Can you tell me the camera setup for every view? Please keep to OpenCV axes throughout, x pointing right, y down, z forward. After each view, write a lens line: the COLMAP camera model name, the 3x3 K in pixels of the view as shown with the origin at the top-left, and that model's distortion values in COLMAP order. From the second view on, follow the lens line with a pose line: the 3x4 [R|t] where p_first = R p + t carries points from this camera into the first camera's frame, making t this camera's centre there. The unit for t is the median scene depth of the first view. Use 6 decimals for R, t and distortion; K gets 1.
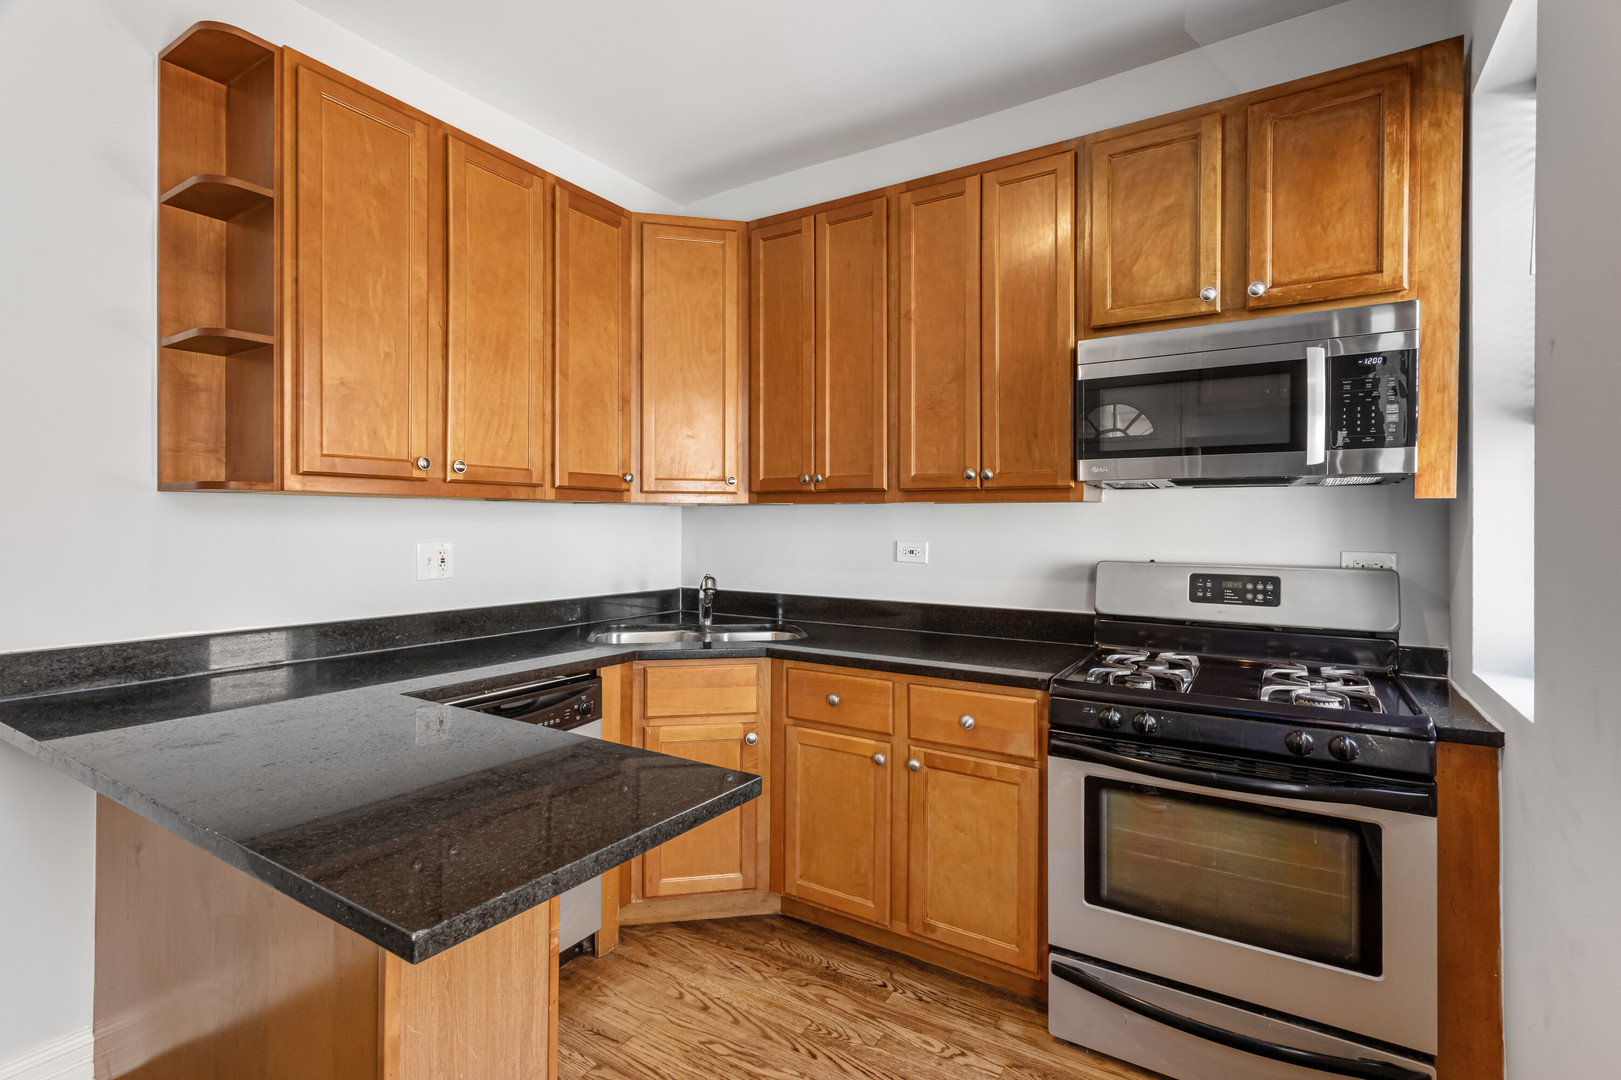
lens RADIAL K [[778.7, 0, 806.7], [0, 778.7, 517.3], [0, 0, 1]] dist [0.001073, 0.000442]
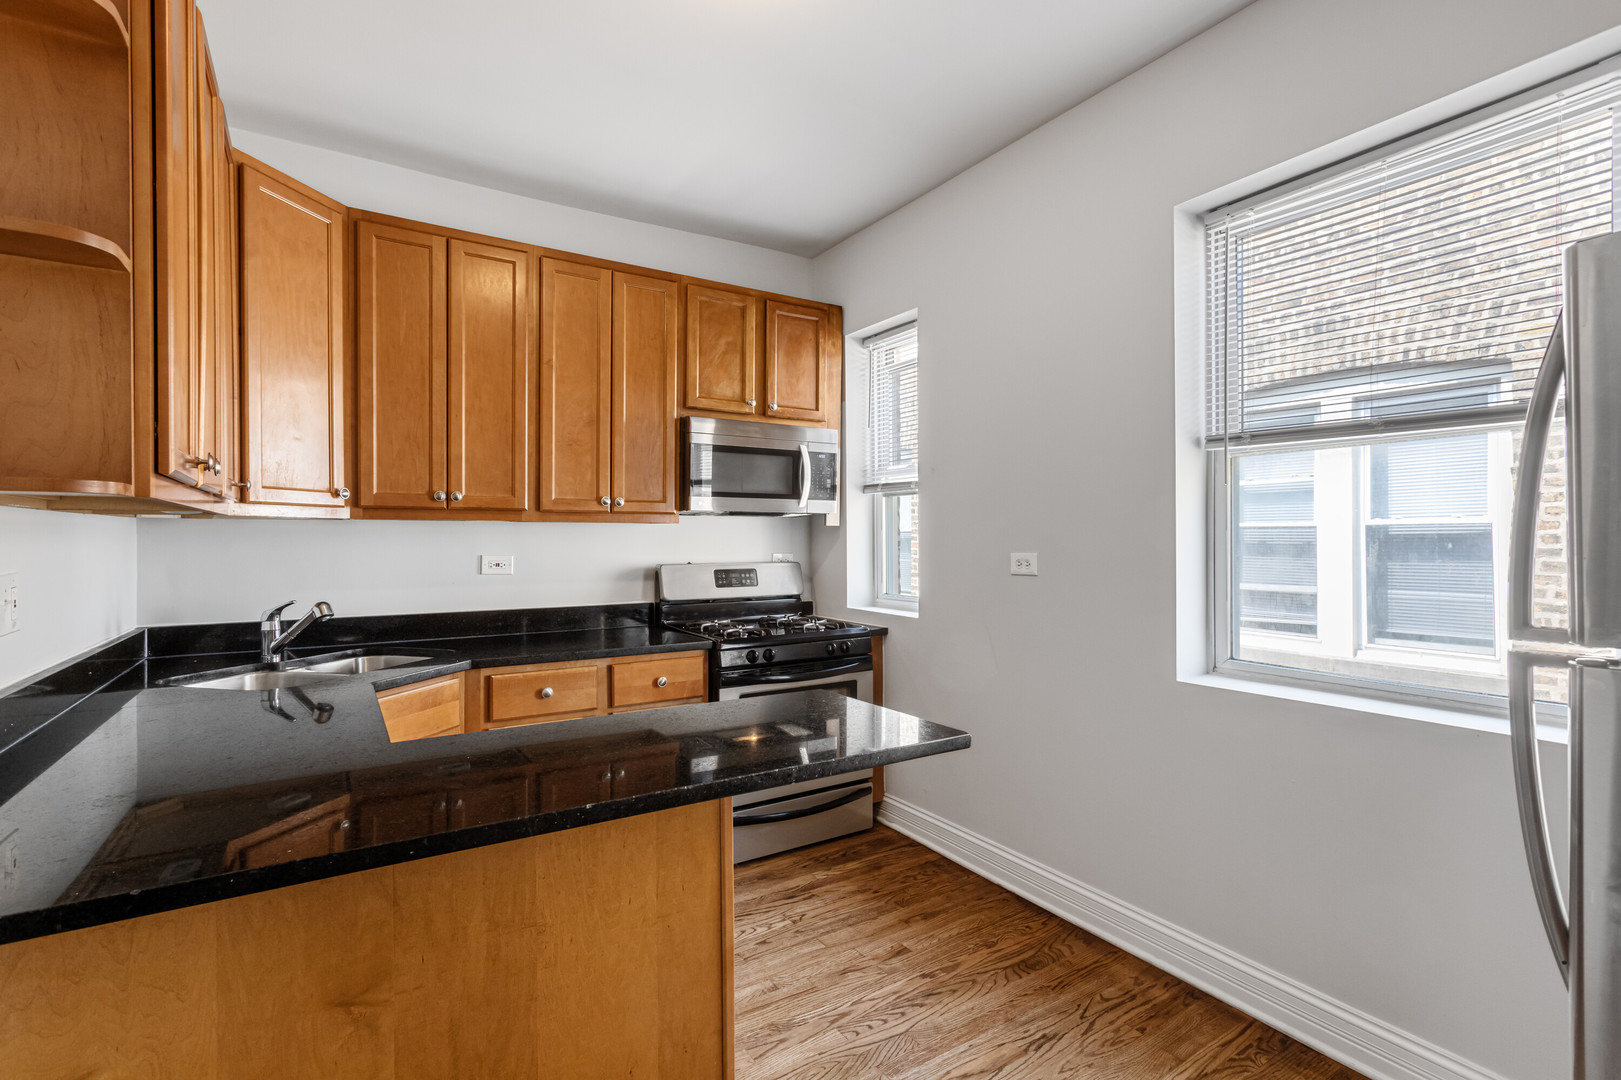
lens RADIAL K [[741.3, 0, 810.5], [0, 741.3, 540.0], [0, 0, 1]] dist [0.000163, 0.000037]
pose [[0.414735, -0.005950, 0.909923, -0.739413], [-0.002566, 0.999967, 0.007709, -0.000976], [-0.909939, -0.005531, 0.414706, 0.176244]]
